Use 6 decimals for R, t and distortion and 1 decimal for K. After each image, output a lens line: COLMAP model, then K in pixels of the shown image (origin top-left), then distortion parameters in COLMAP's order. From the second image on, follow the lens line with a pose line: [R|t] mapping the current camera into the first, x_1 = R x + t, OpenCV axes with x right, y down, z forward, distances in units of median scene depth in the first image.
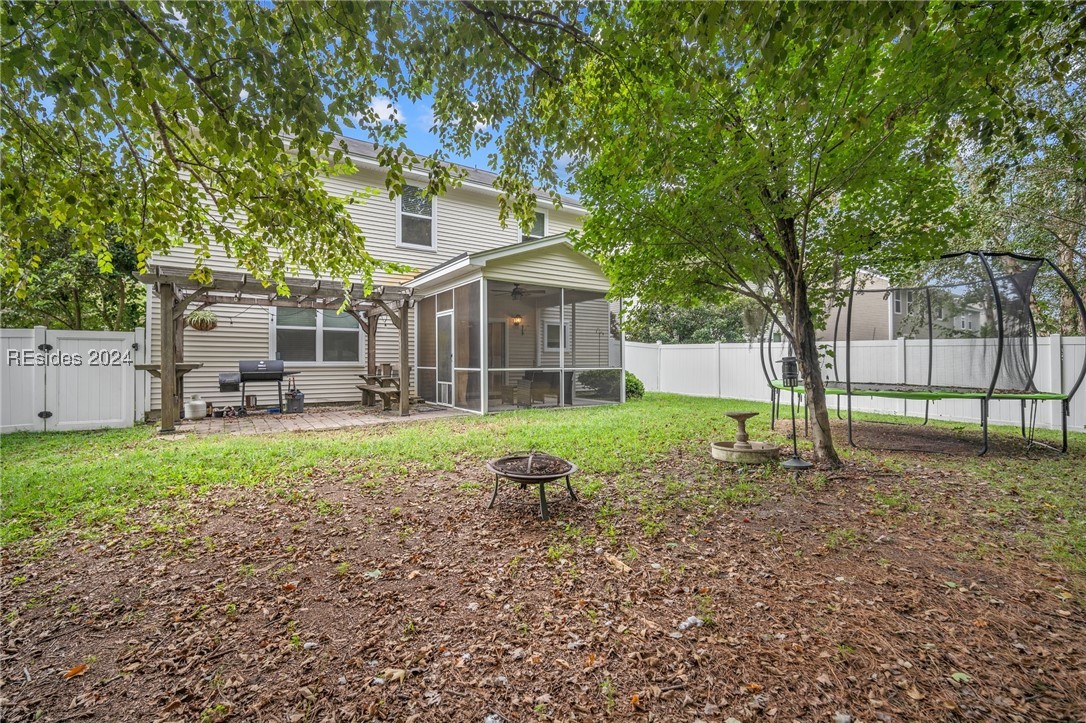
lens RADIAL K [[478.1, 0, 545.3], [0, 478.1, 360.8], [0, 0, 1]] dist [-0.009531, 0.000771]
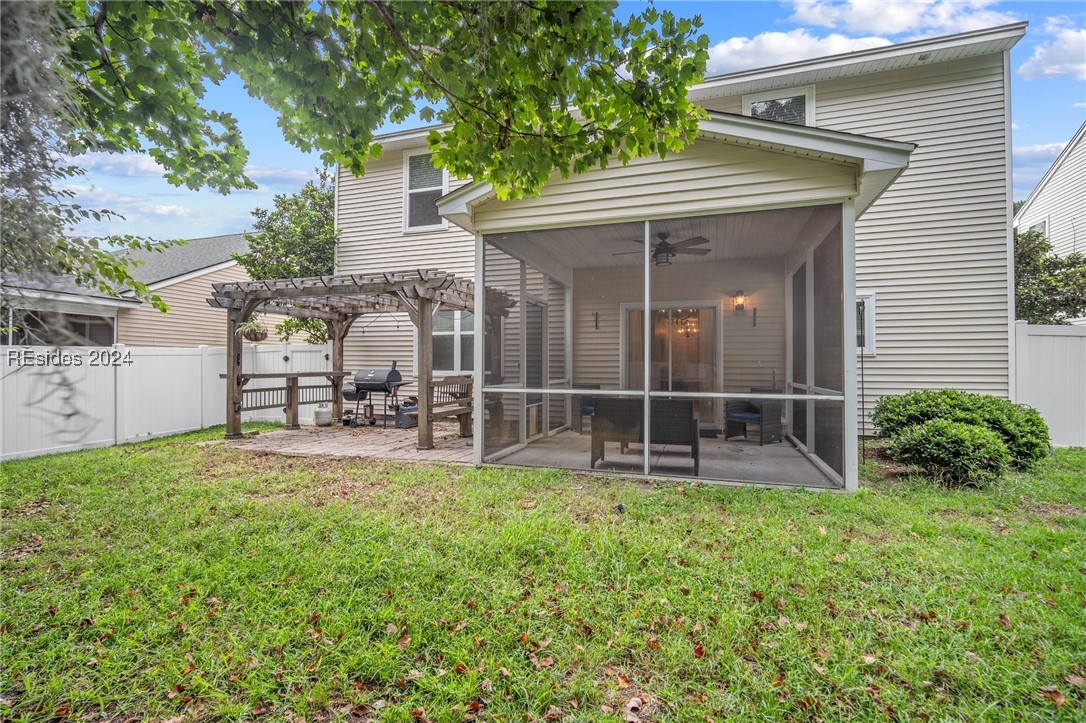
lens RADIAL K [[478.1, 0, 545.3], [0, 478.1, 360.8], [0, 0, 1]] dist [-0.009531, 0.000771]
pose [[0.602348, -0.004874, -0.798218, 0.324833], [-0.000581, 0.999978, -0.006543, -0.011394], [0.798233, 0.004405, 0.602333, 0.600051]]
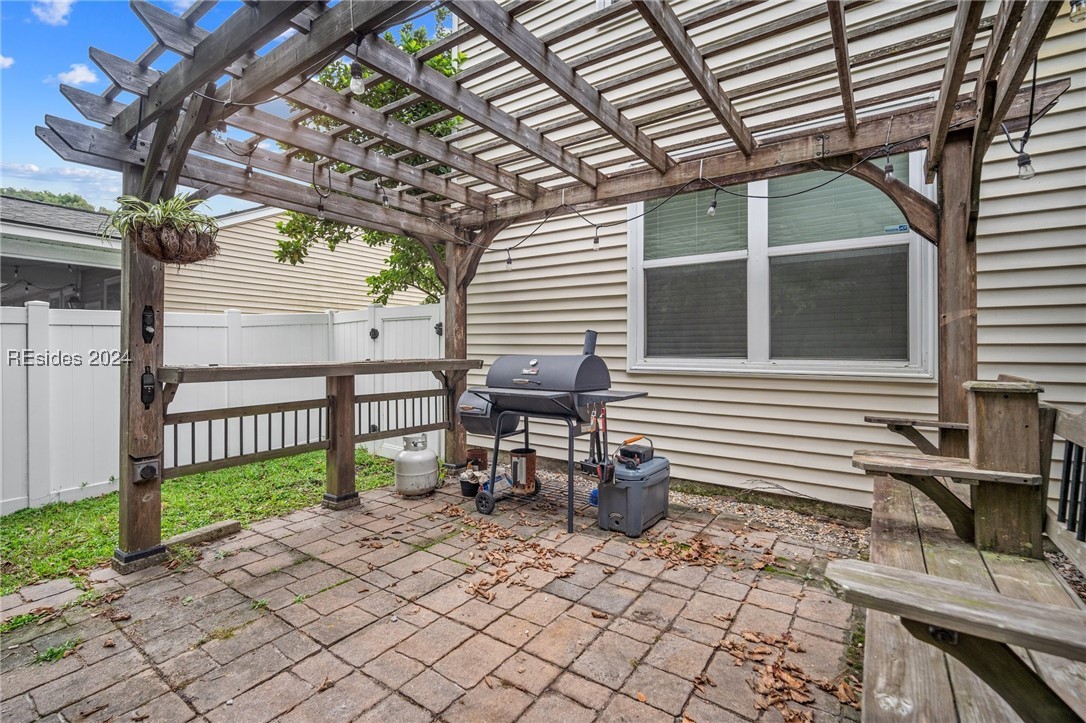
lens RADIAL K [[478.1, 0, 545.3], [0, 478.1, 360.8], [0, 0, 1]] dist [-0.009531, 0.000771]
pose [[0.352698, 0.024036, -0.935428, -0.227947], [-0.000543, 0.999675, 0.025482, -0.005451], [0.935737, -0.008480, 0.352597, 0.759365]]
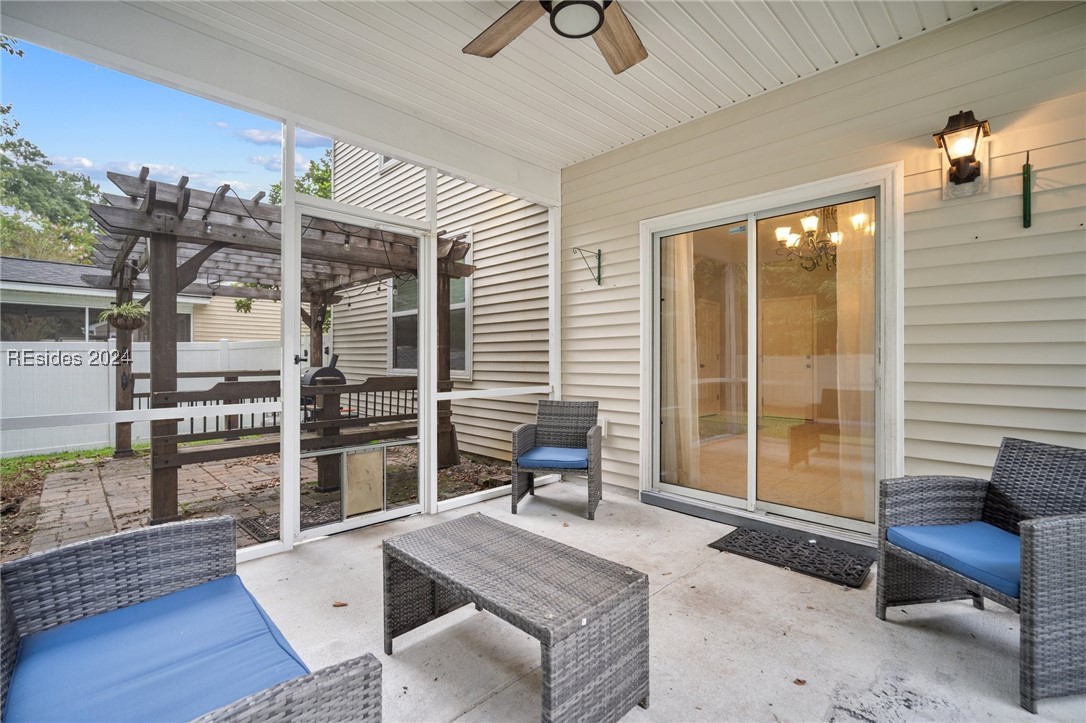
lens RADIAL K [[480.5, 0, 538.9], [0, 480.5, 360.8], [0, 0, 1]] dist [-0.007286, 0.000237]
pose [[0.176461, 0.003971, -0.984300, 0.111211], [0.004236, 0.999980, 0.004794, -0.010766], [0.984299, -0.005015, 0.176441, 1.033095]]
